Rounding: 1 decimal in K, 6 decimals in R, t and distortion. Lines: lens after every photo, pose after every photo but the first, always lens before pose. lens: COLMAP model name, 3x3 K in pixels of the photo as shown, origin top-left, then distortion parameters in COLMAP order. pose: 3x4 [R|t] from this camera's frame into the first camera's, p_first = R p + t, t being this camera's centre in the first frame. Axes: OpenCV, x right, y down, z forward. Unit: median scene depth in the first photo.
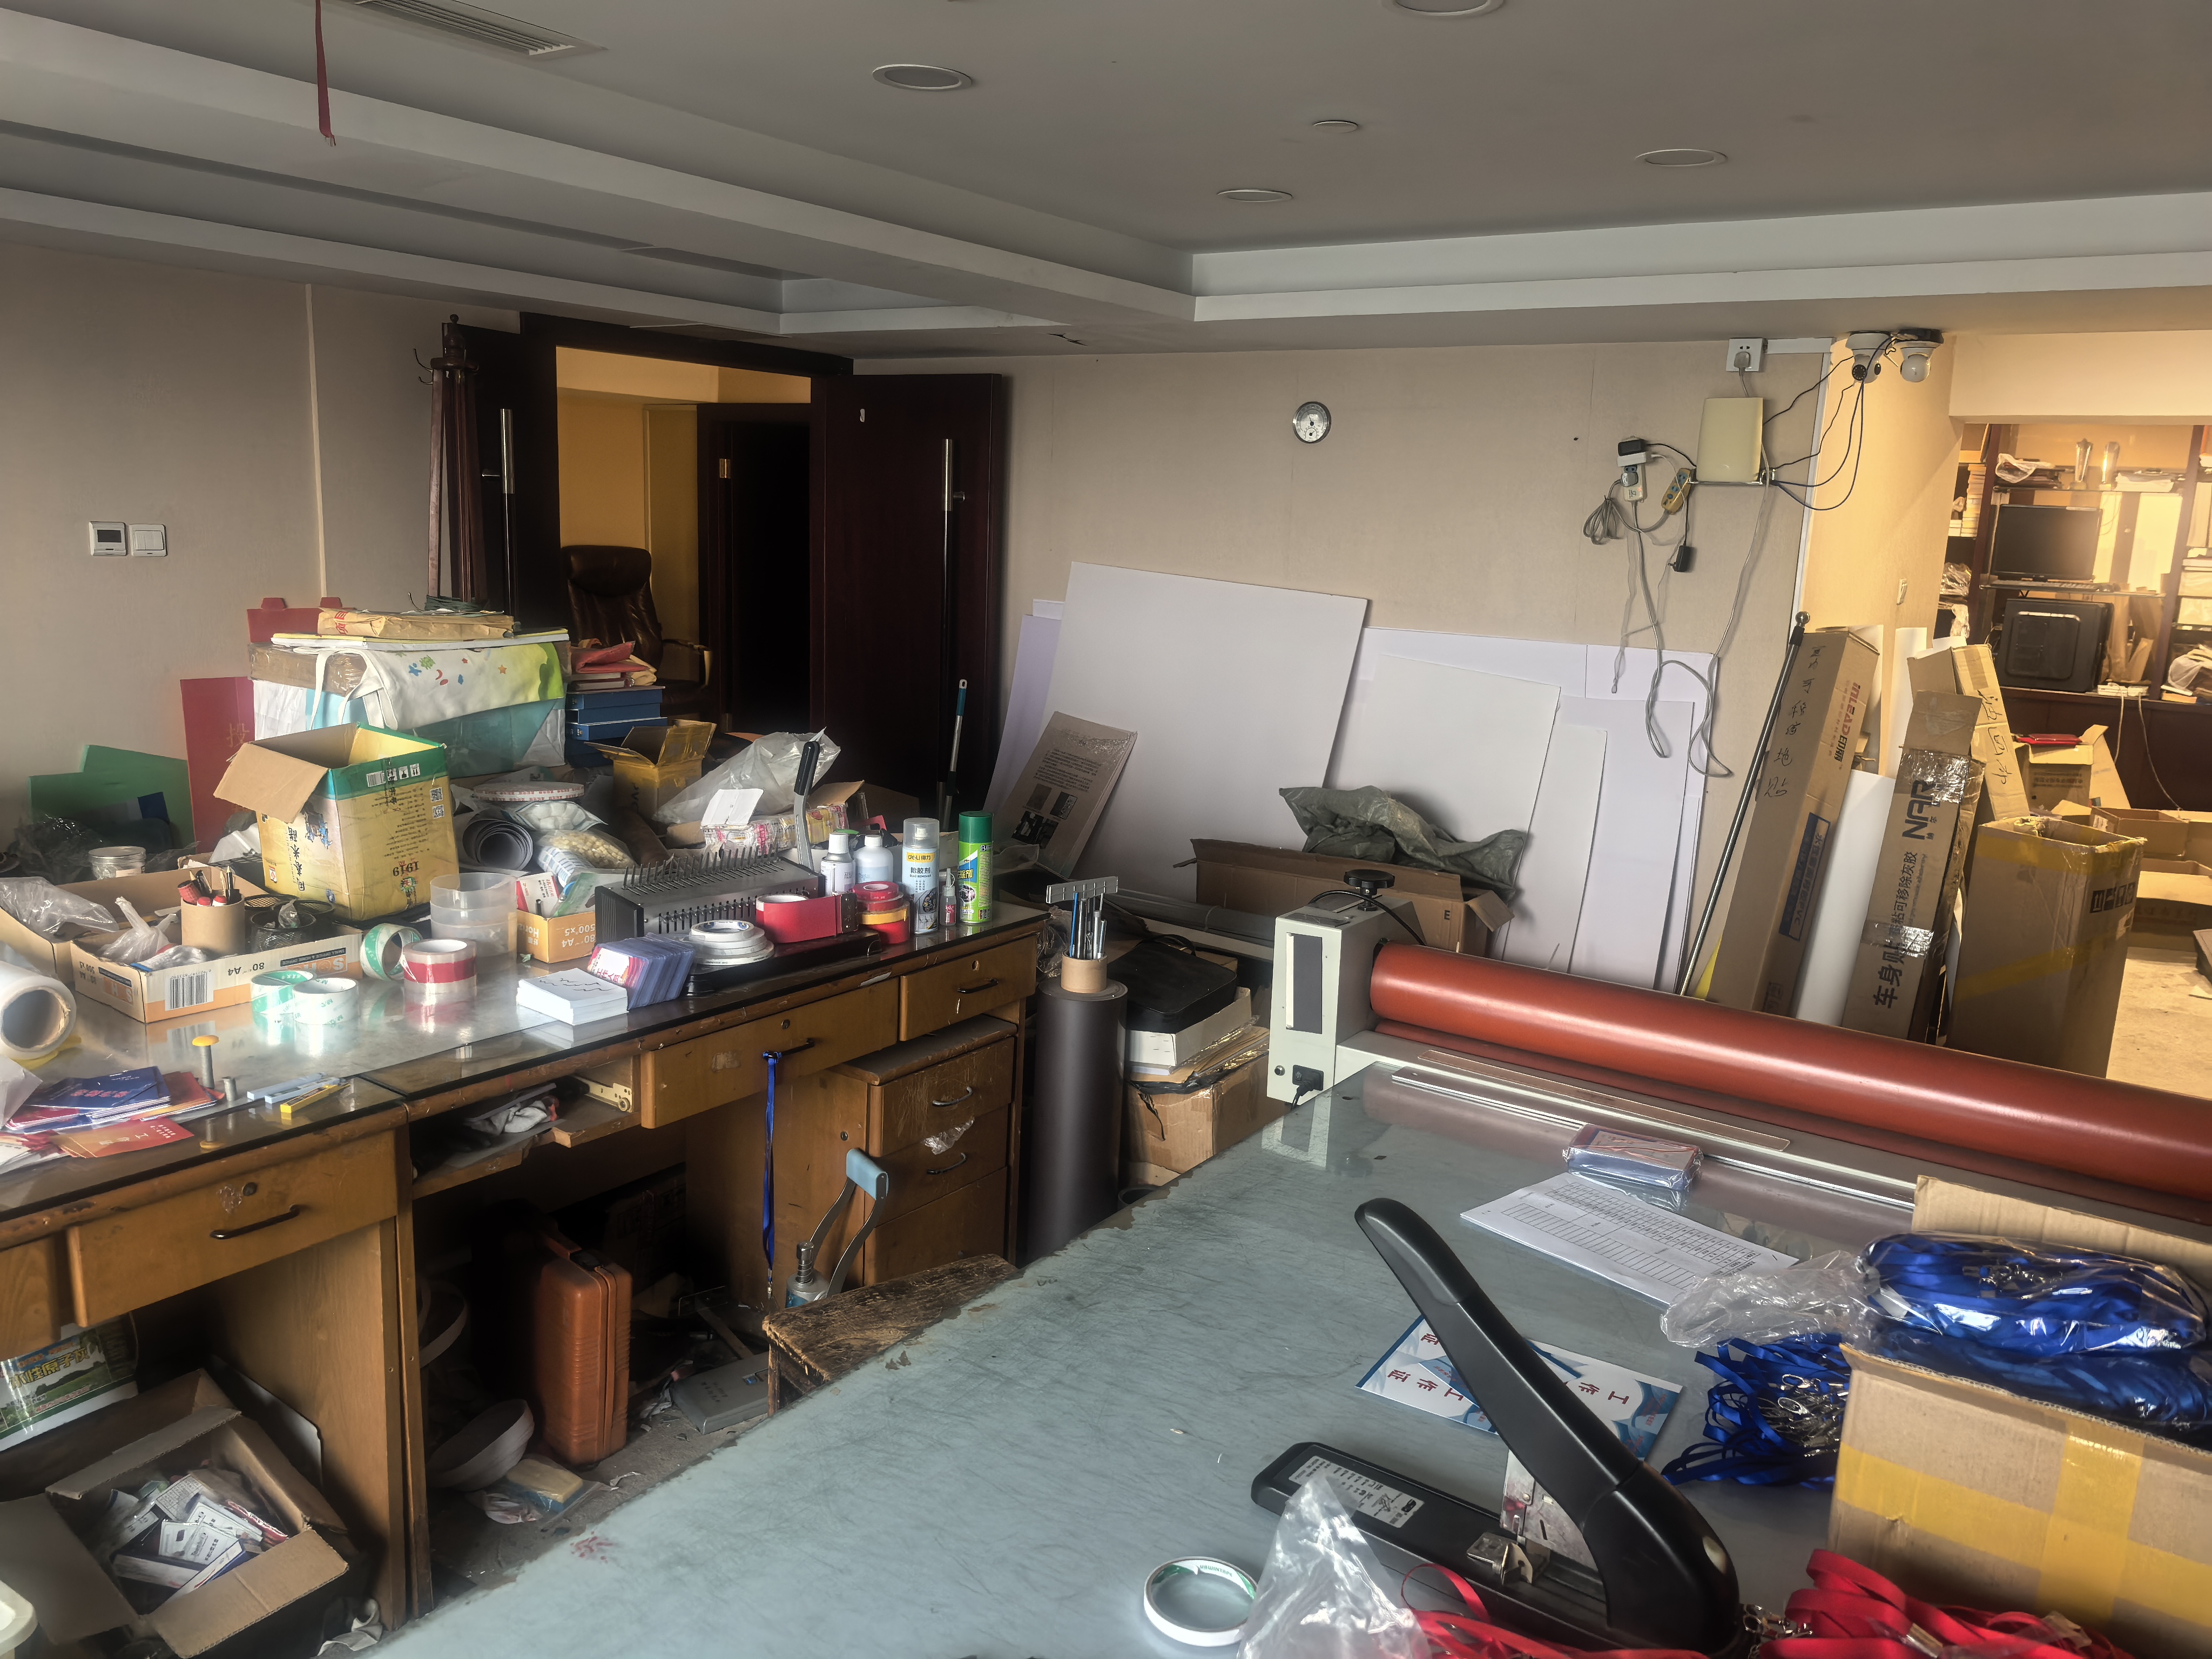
lens RADIAL K [[1654.1, 0, 1103.7], [0, 1654.1, 841.7], [0, 0, 1]] dist [0.004569, 0.002870]
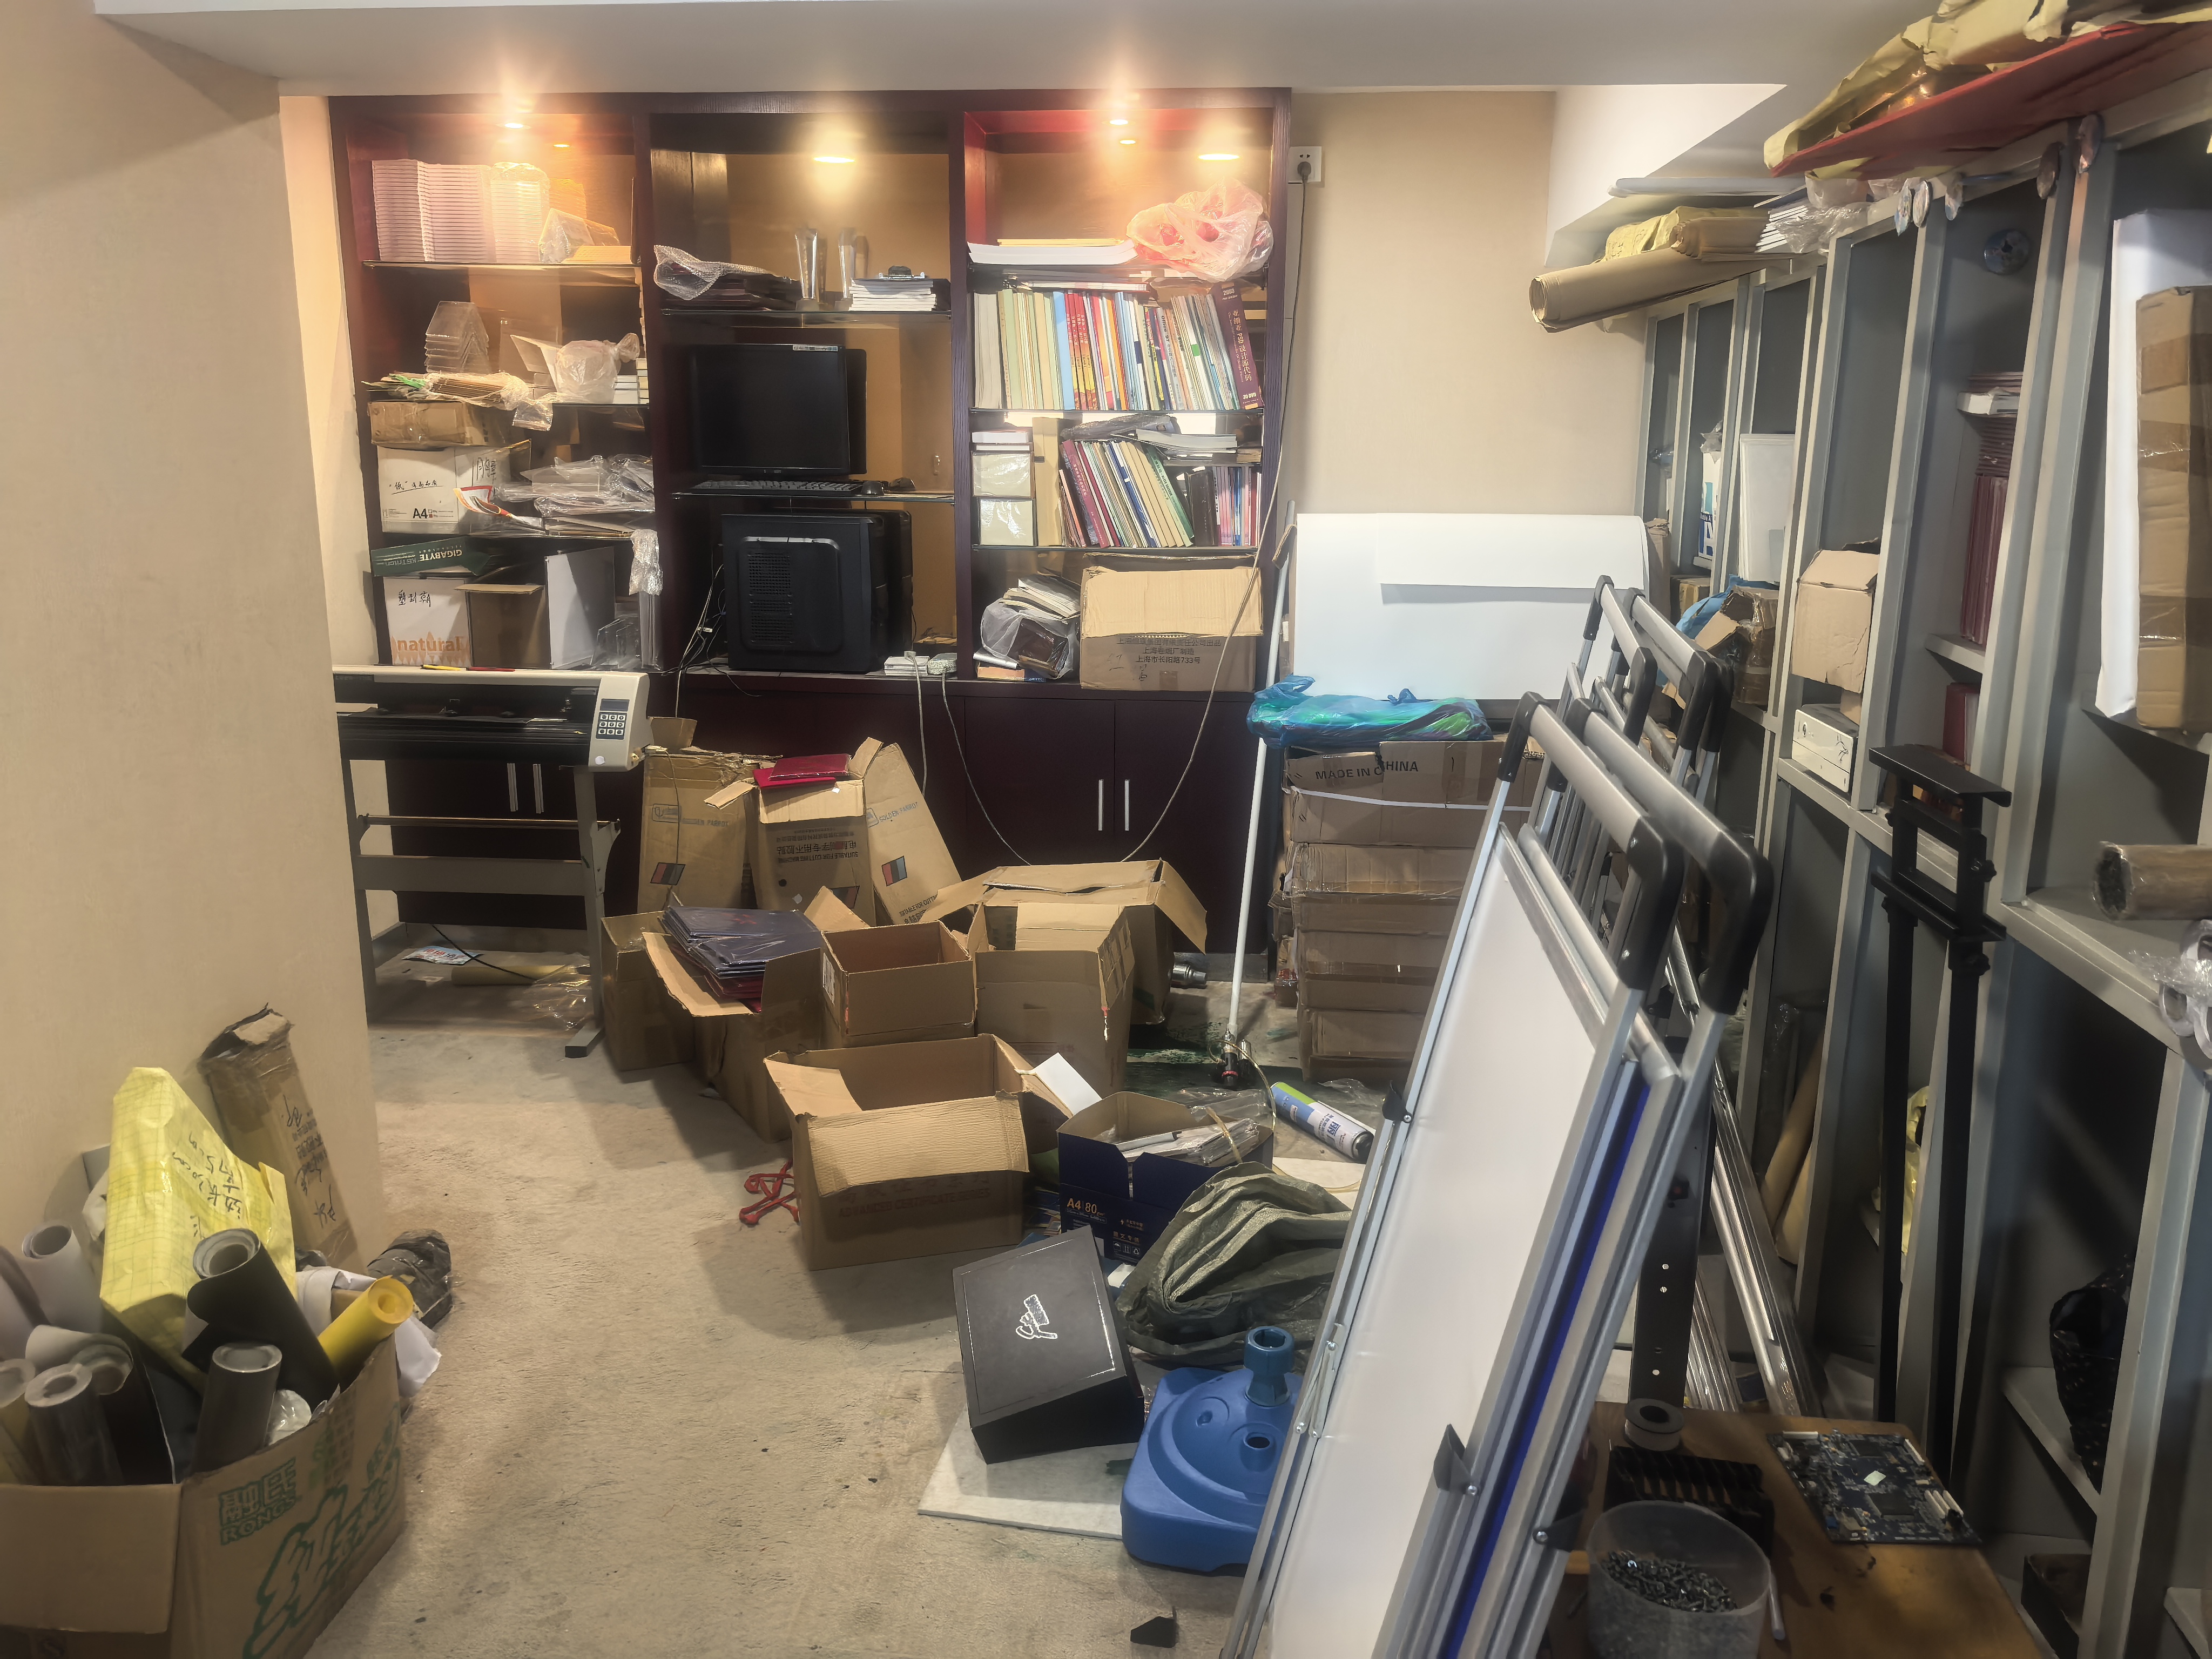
lens RADIAL K [[1654.1, 0, 1109.6], [0, 1654.1, 821.2], [0, 0, 1]] dist [0.004569, 0.002870]
pose [[0.873093, -0.146203, 0.465116, 0.406248], [0.125917, 0.989233, 0.074587, -0.074002], [-0.471013, -0.006556, 0.882102, 0.473416]]
